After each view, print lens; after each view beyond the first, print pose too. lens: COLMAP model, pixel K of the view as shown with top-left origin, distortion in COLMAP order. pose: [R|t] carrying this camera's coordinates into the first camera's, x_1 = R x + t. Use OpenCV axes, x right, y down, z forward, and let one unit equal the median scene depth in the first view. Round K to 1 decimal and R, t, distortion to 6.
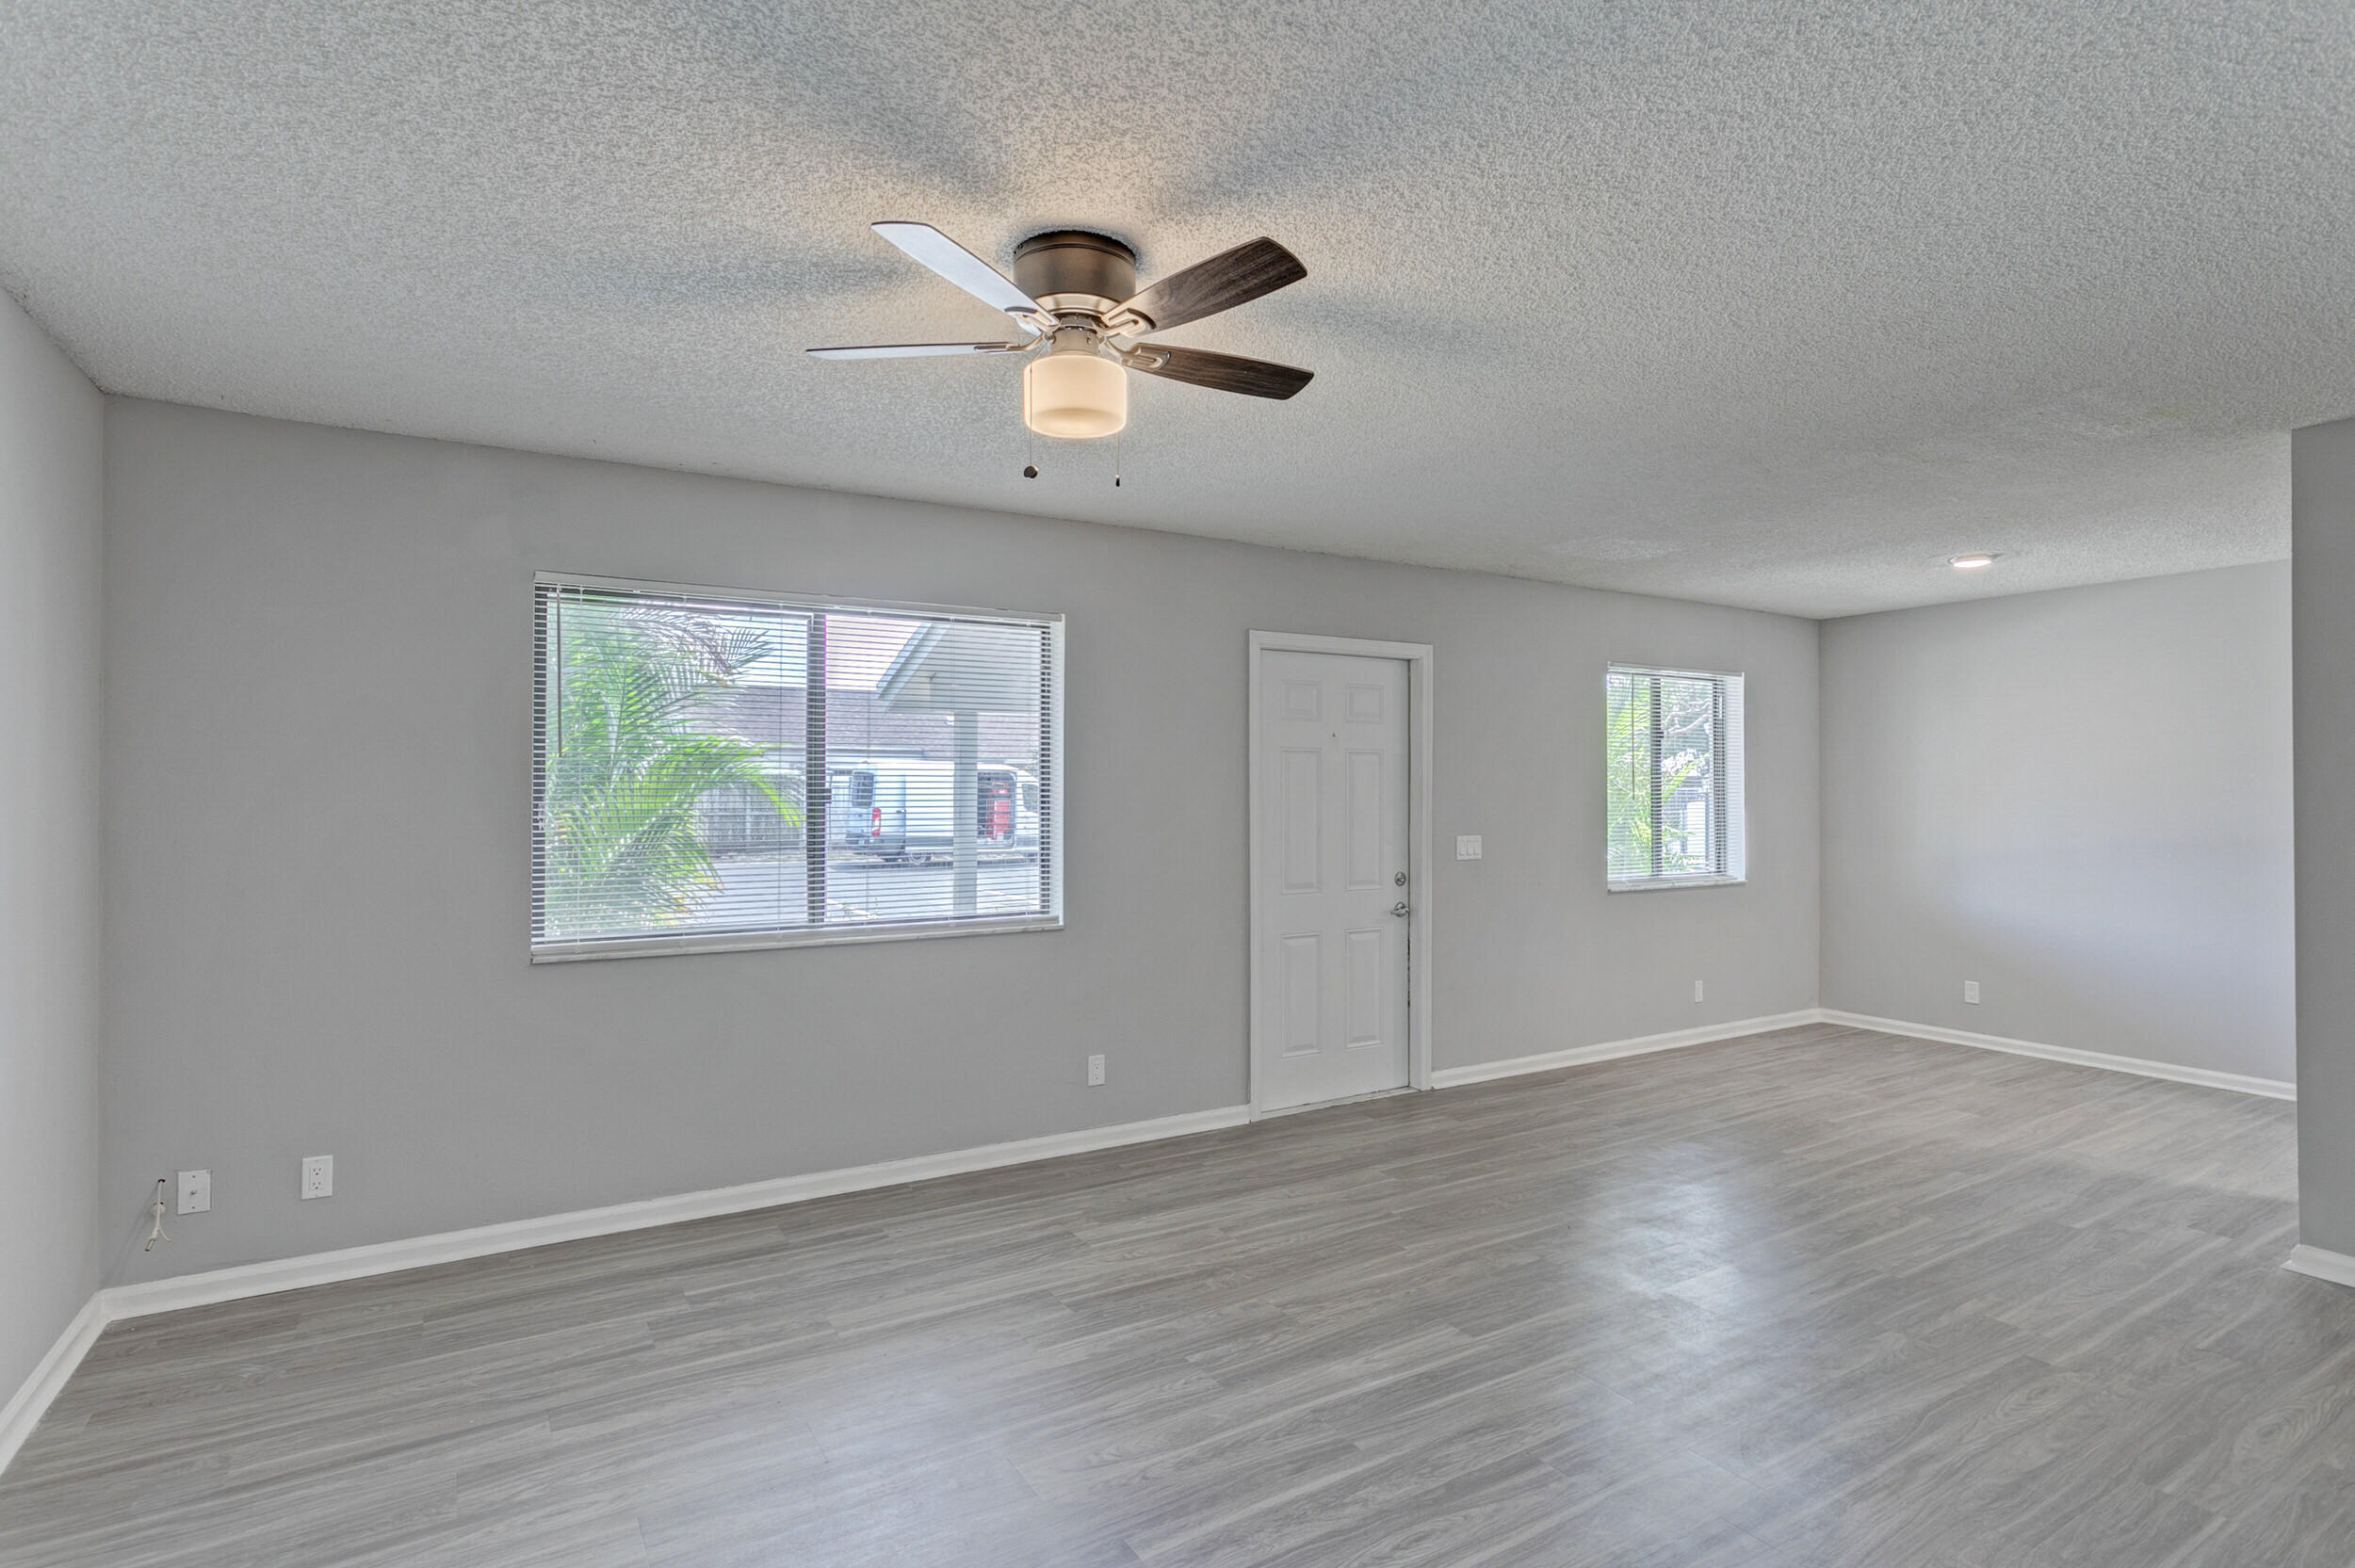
lens RADIAL K [[1173.4, 0, 1179.0], [0, 1173.4, 786.9], [0, 0, 1]] dist [-0.002032, 0.001233]
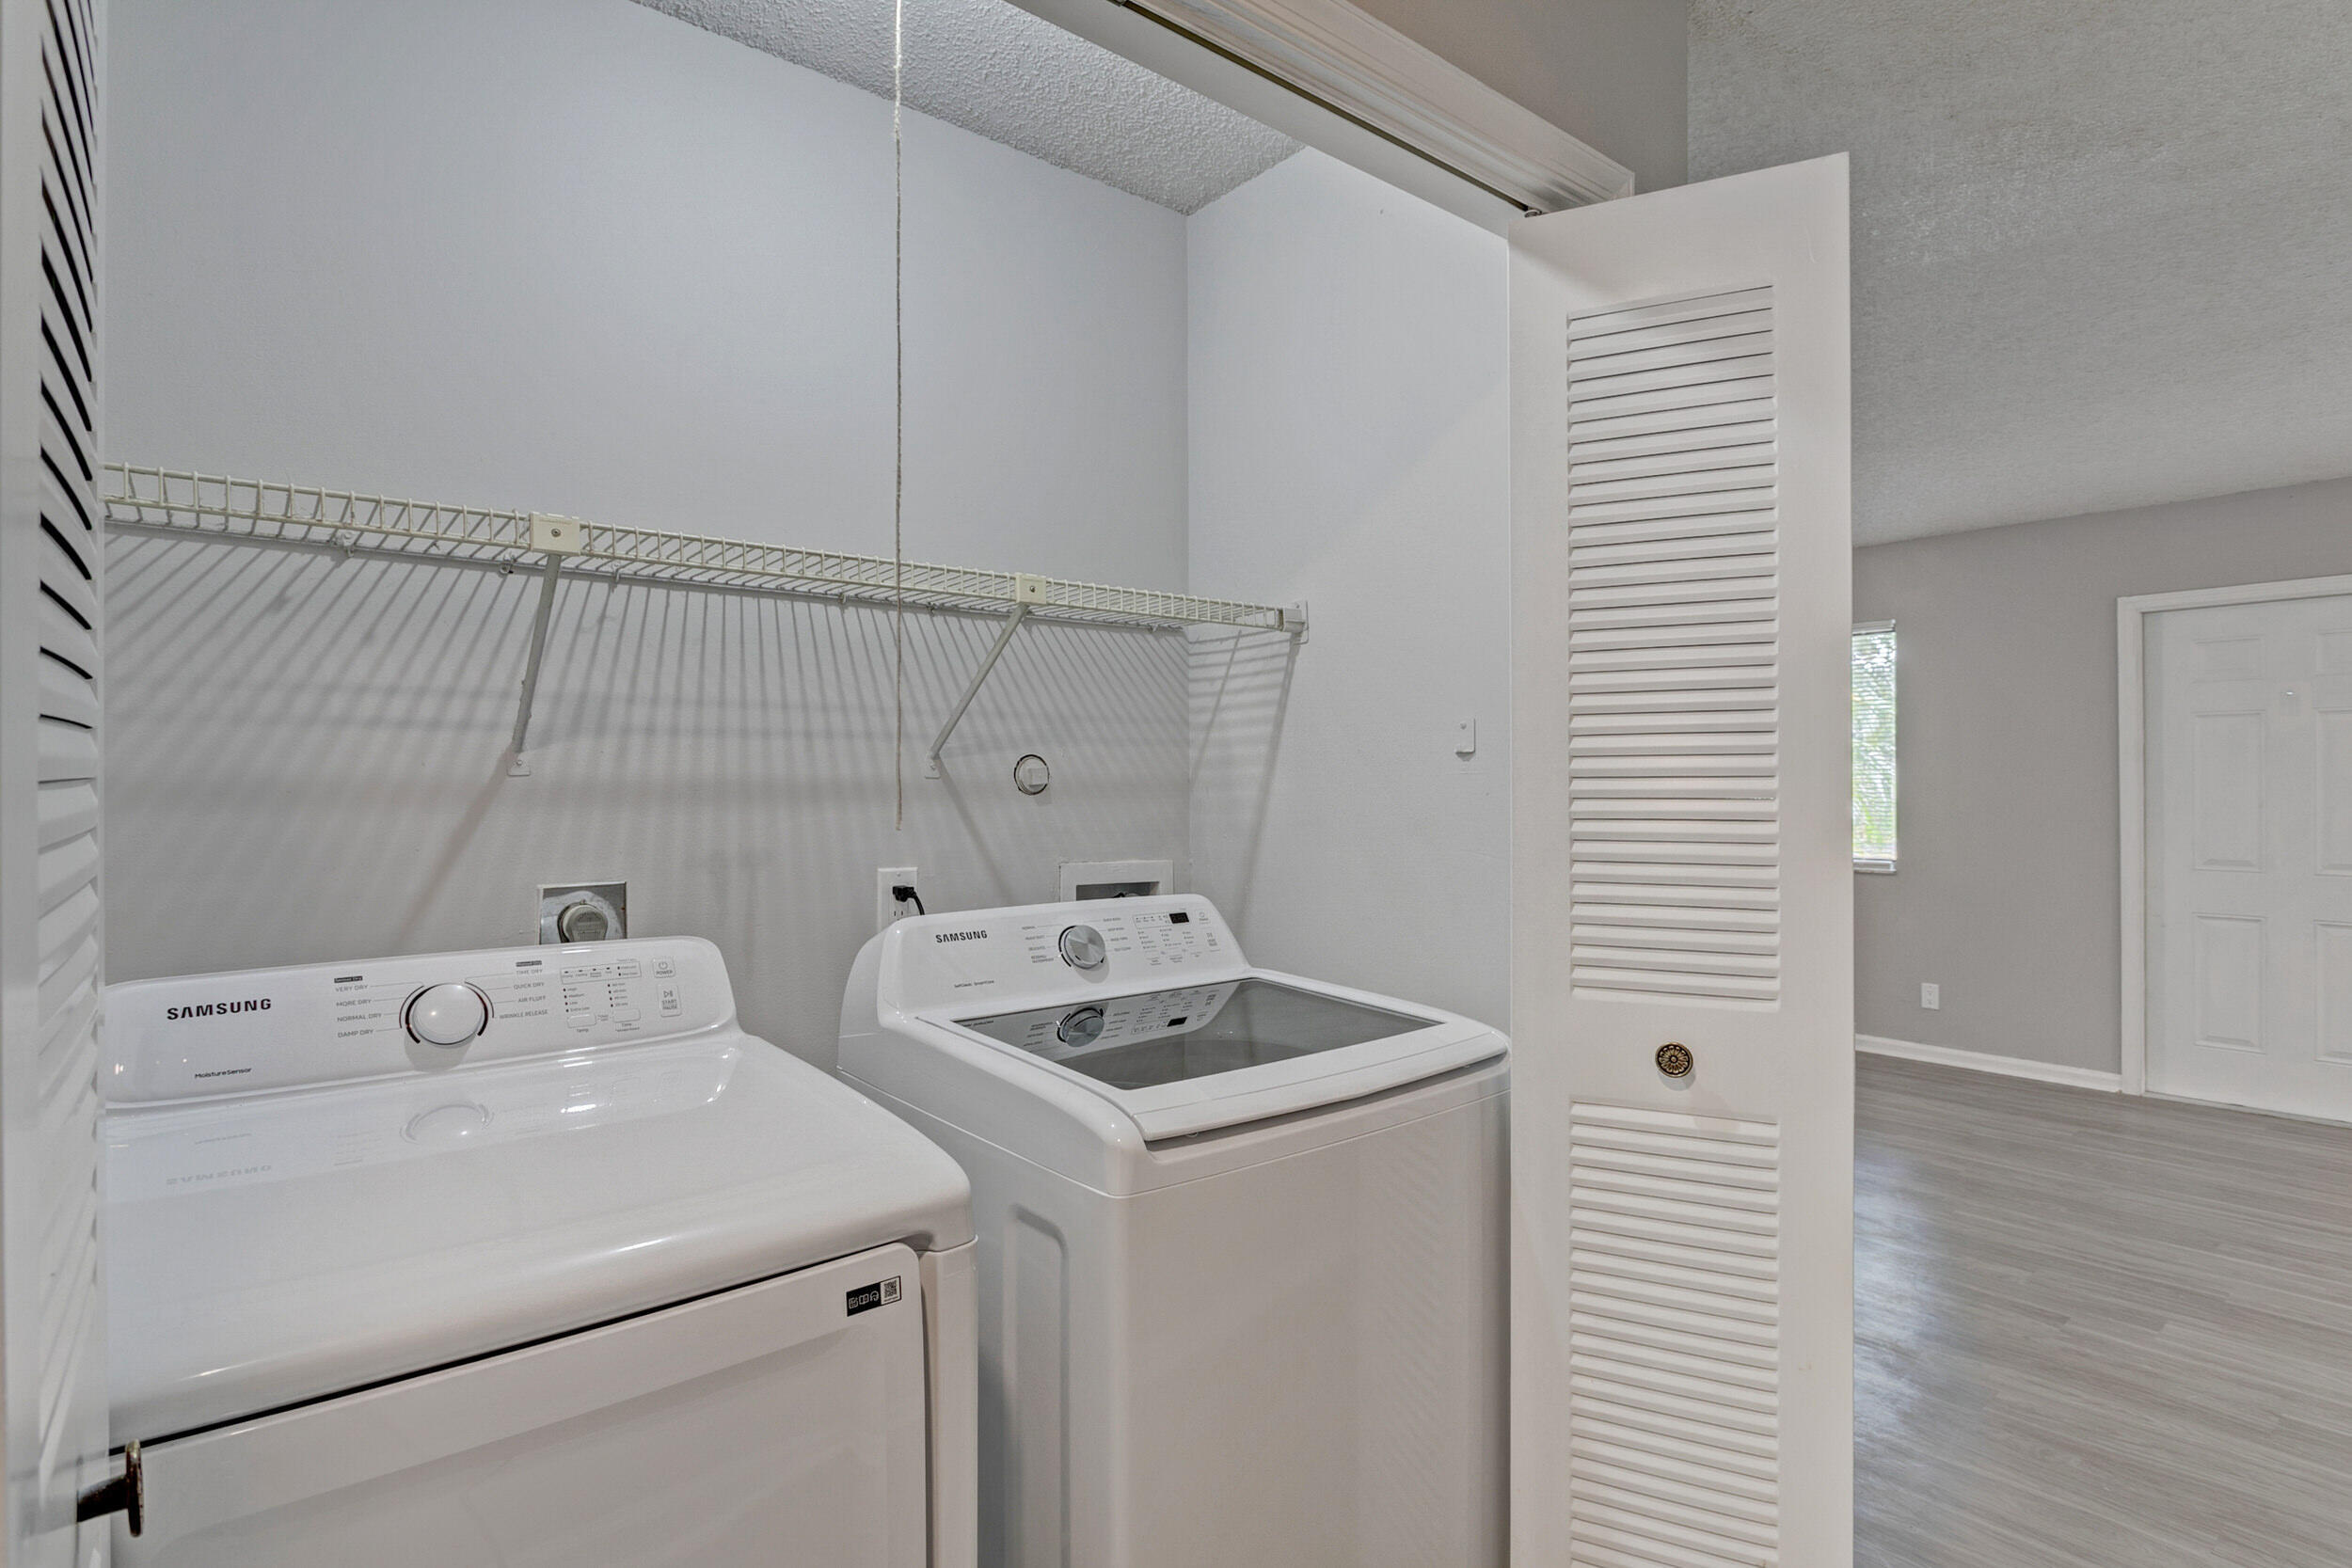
lens RADIAL K [[1203.2, 0, 1176.0], [0, 1203.2, 784.0], [0, 0, 1]] dist [-0.000418, 0.000290]
pose [[0.144414, 0.001420, -0.989516, 1.076089], [0.007196, 0.999971, 0.002485, 0.018314], [0.989491, -0.007479, 0.144399, 0.071916]]
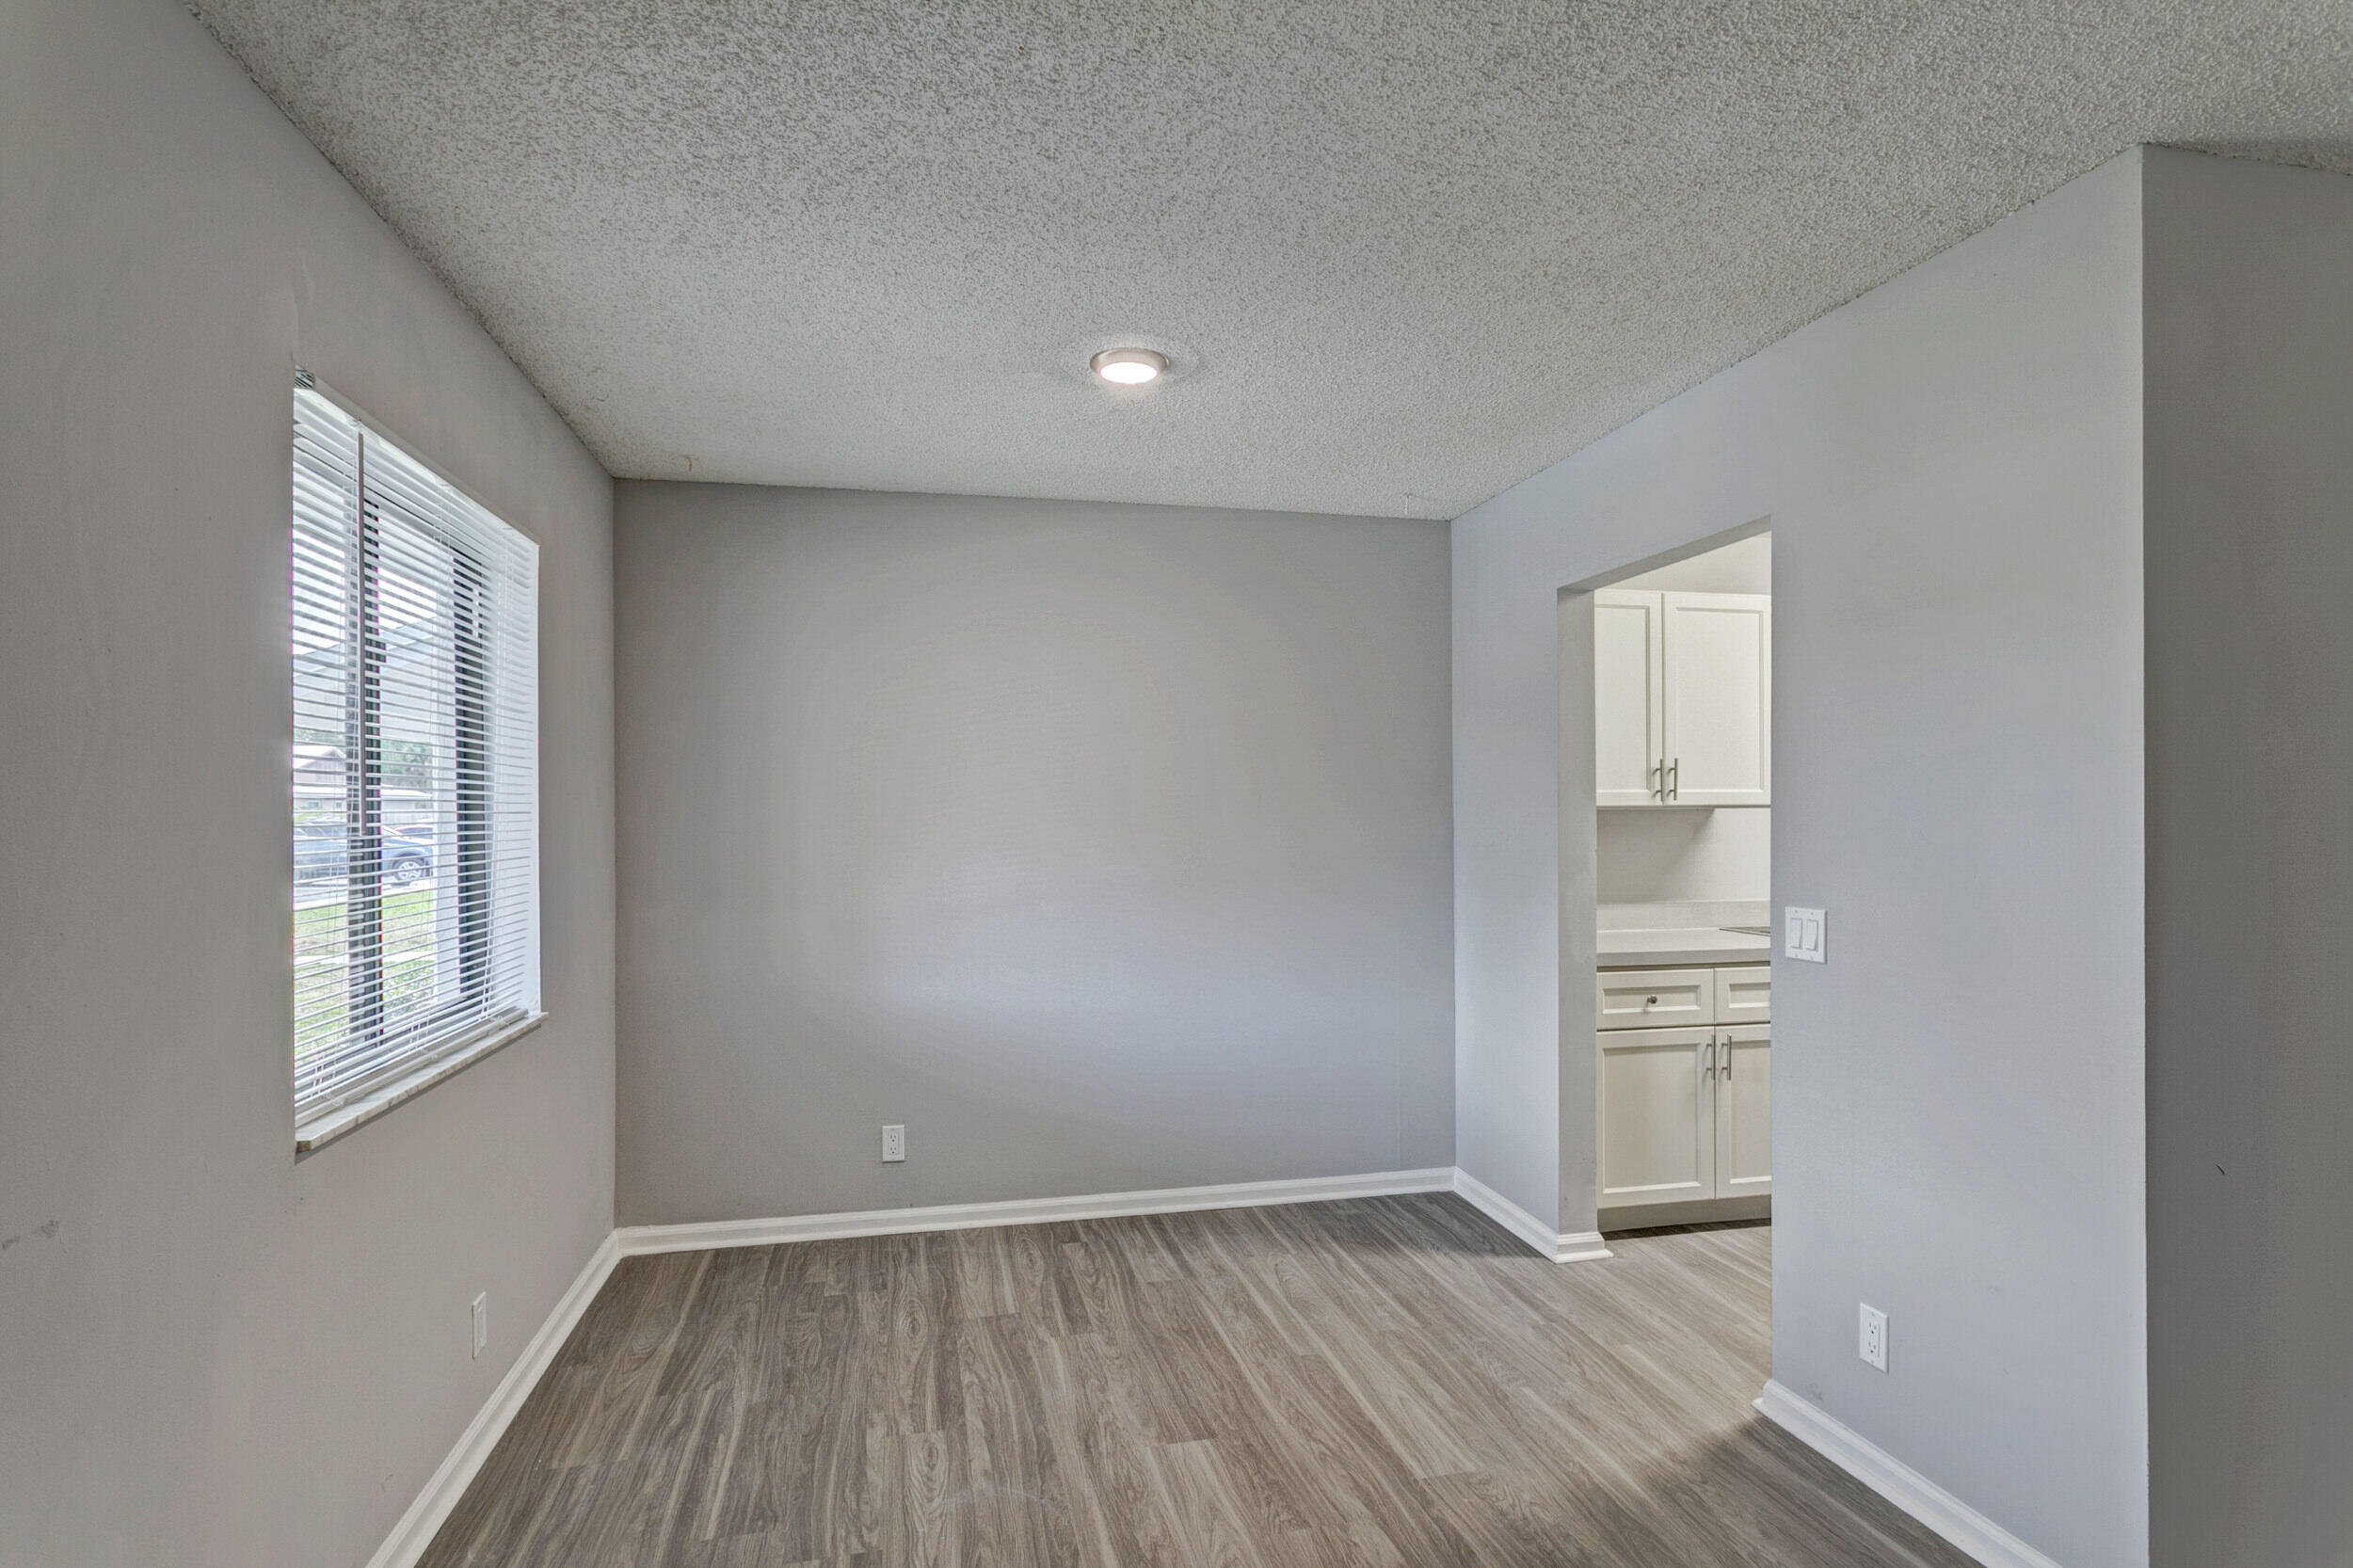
lens RADIAL K [[1176.0, 0, 1175.7], [0, 1176.0, 812.4], [0, 0, 1]] dist [-0.006467, 0.000177]
pose [[0.325826, -0.002481, 0.945426, 0.224756], [0.001192, 0.999997, 0.002213, 0.005993], [-0.945429, 0.000406, 0.325828, 0.979138]]
